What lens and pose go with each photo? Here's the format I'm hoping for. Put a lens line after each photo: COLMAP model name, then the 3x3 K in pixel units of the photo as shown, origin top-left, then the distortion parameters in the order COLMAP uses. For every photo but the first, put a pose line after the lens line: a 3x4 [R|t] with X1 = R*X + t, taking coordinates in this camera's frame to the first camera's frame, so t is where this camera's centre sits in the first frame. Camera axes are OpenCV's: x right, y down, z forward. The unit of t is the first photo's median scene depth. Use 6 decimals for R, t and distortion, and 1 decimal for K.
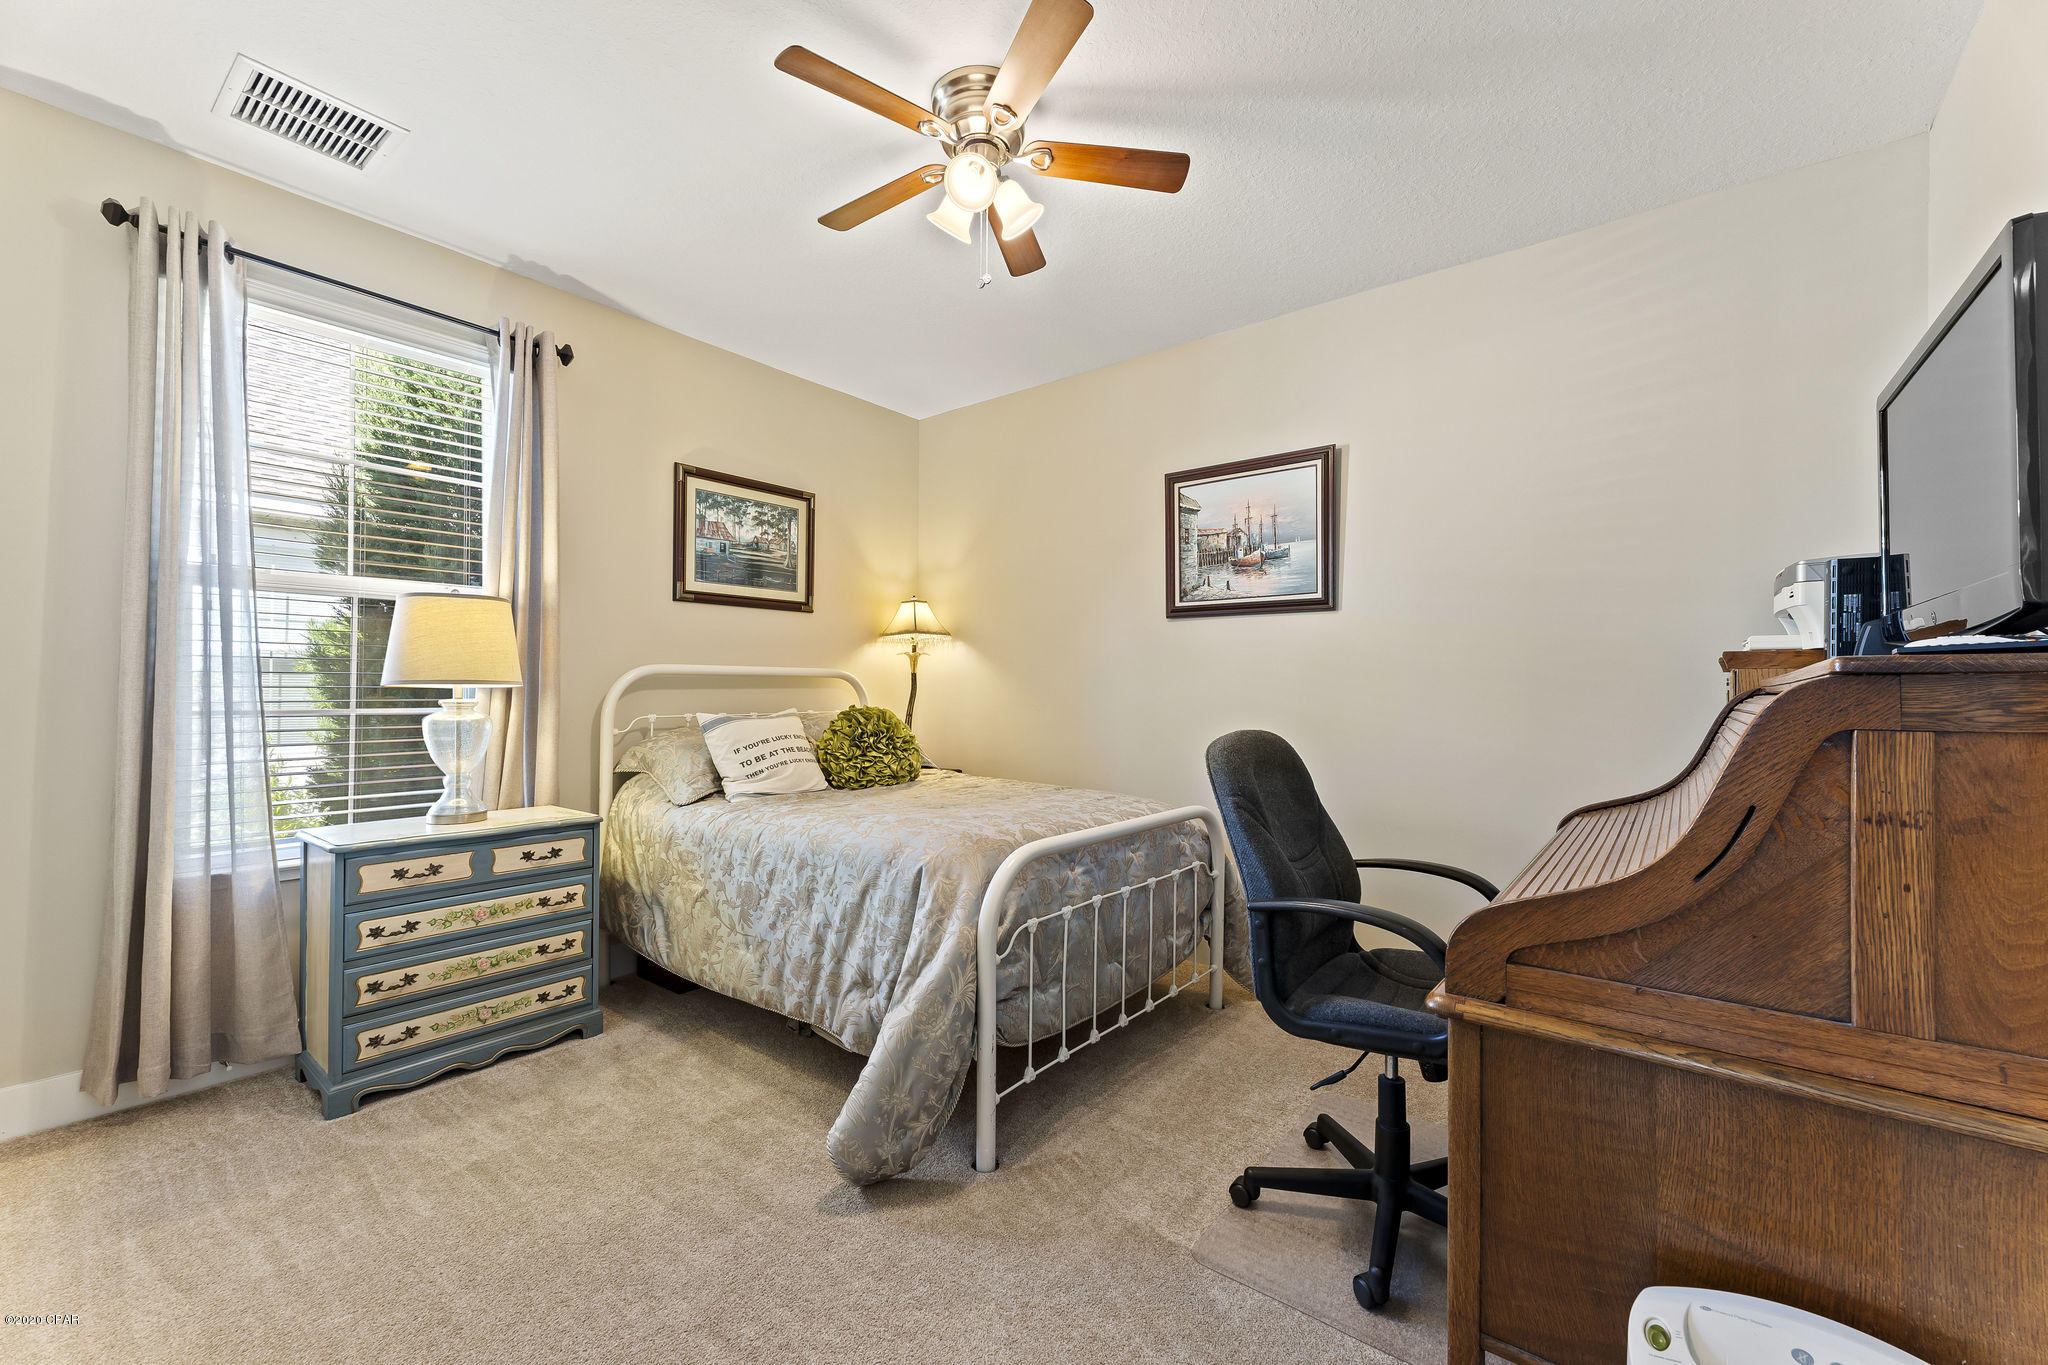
lens RADIAL K [[829.1, 0, 1024.2], [0, 829.1, 687.5], [0, 0, 1]] dist [0.002745, 0.000132]
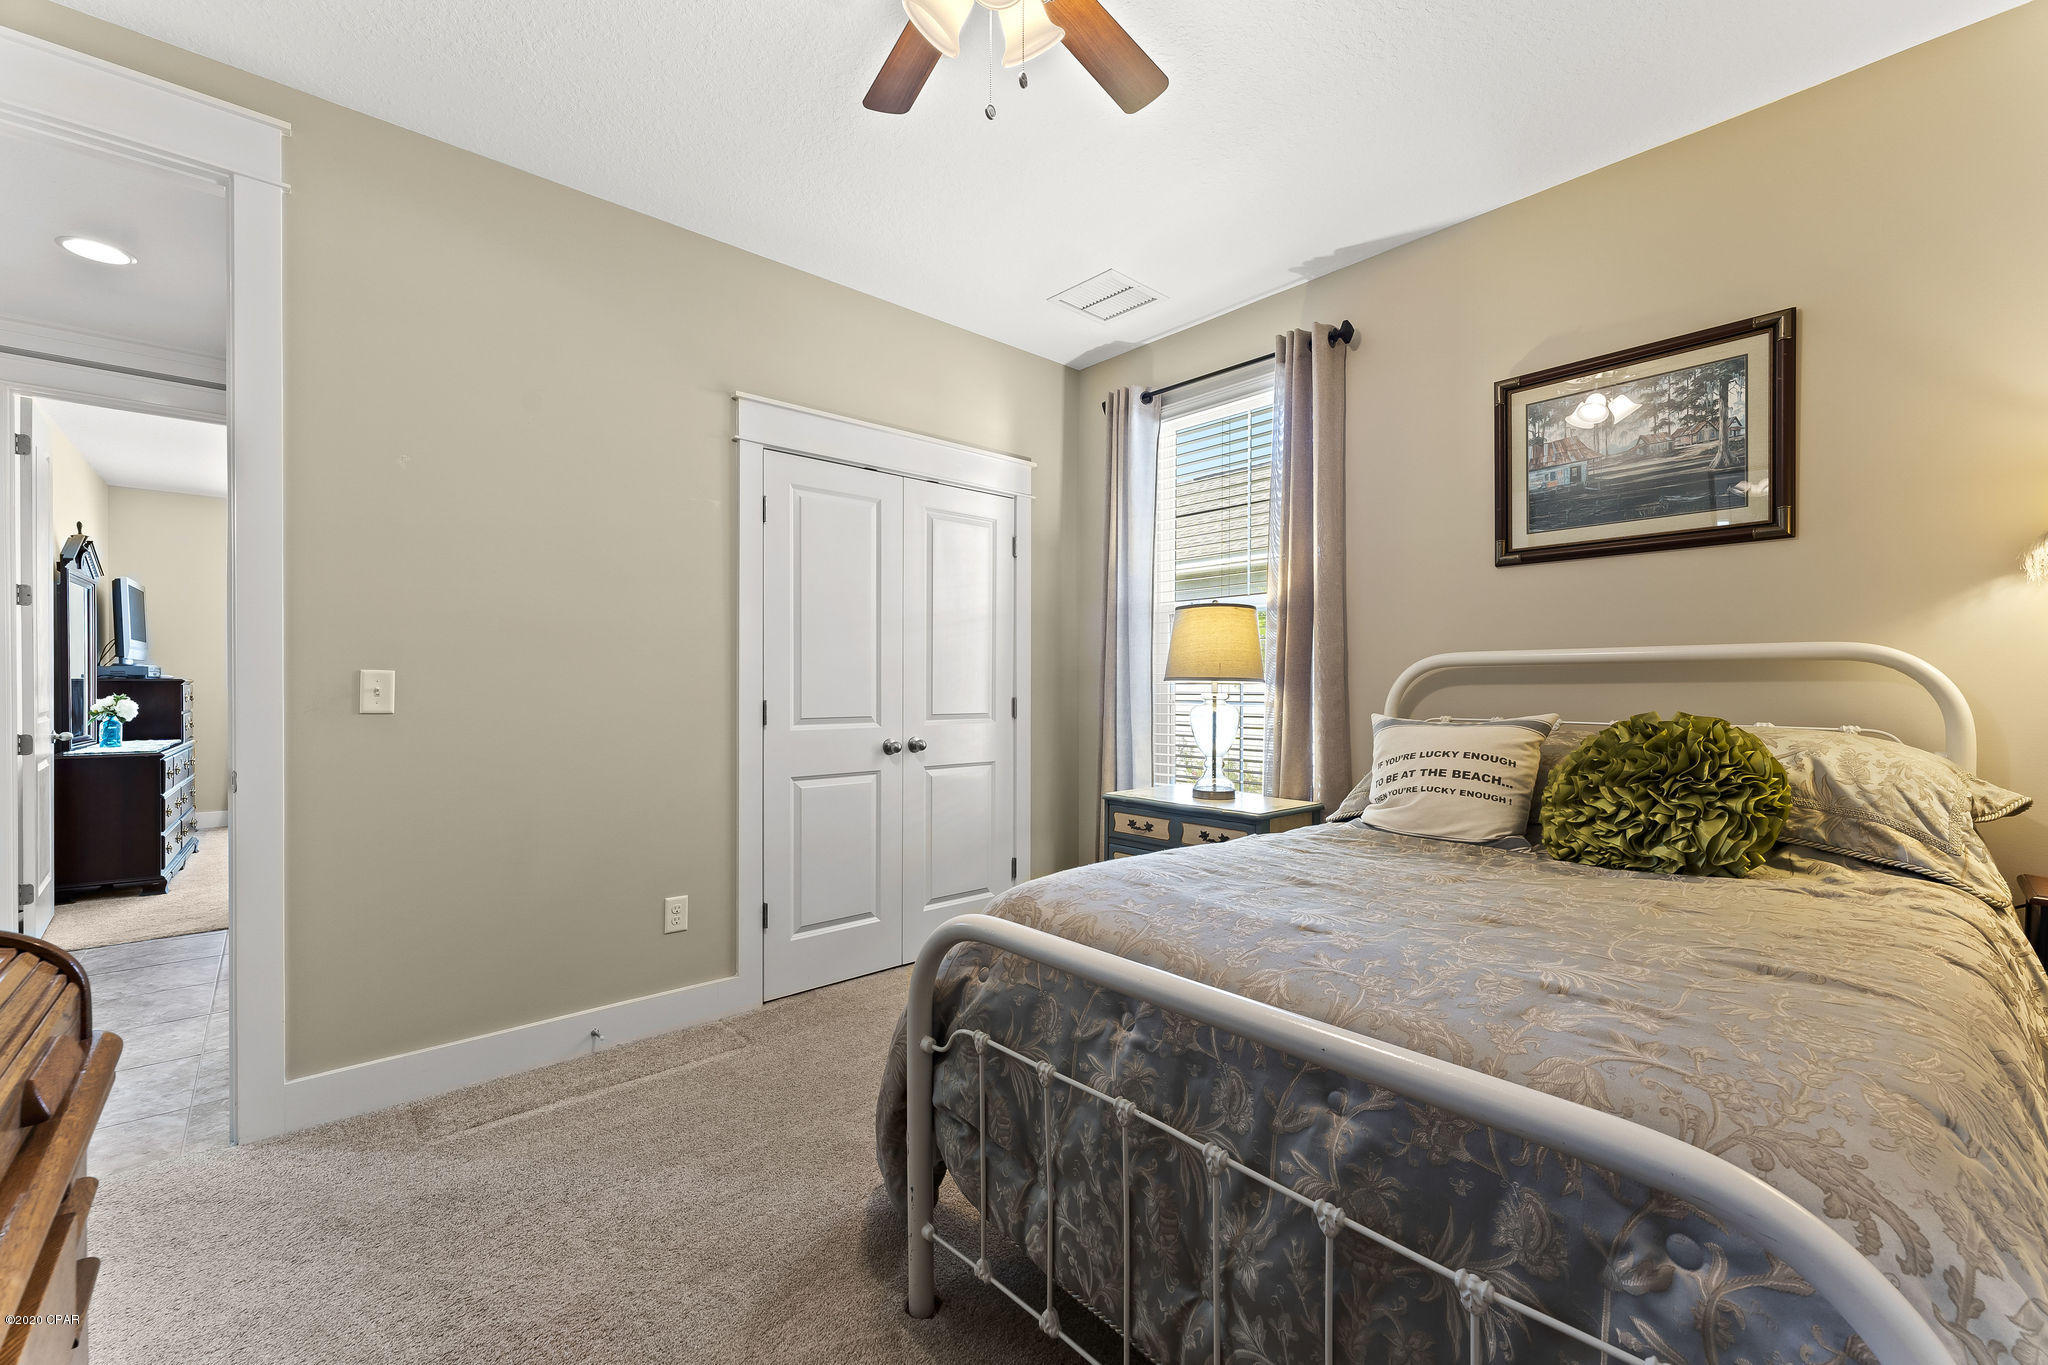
lens RADIAL K [[829.1, 0, 1024.2], [0, 829.1, 687.5], [0, 0, 1]] dist [0.002745, 0.000132]
pose [[-0.163421, -0.002780, -0.986552, 0.384716], [0.000498, 0.999996, -0.002900, 0.006679], [0.986556, -0.000965, -0.163419, 0.688664]]
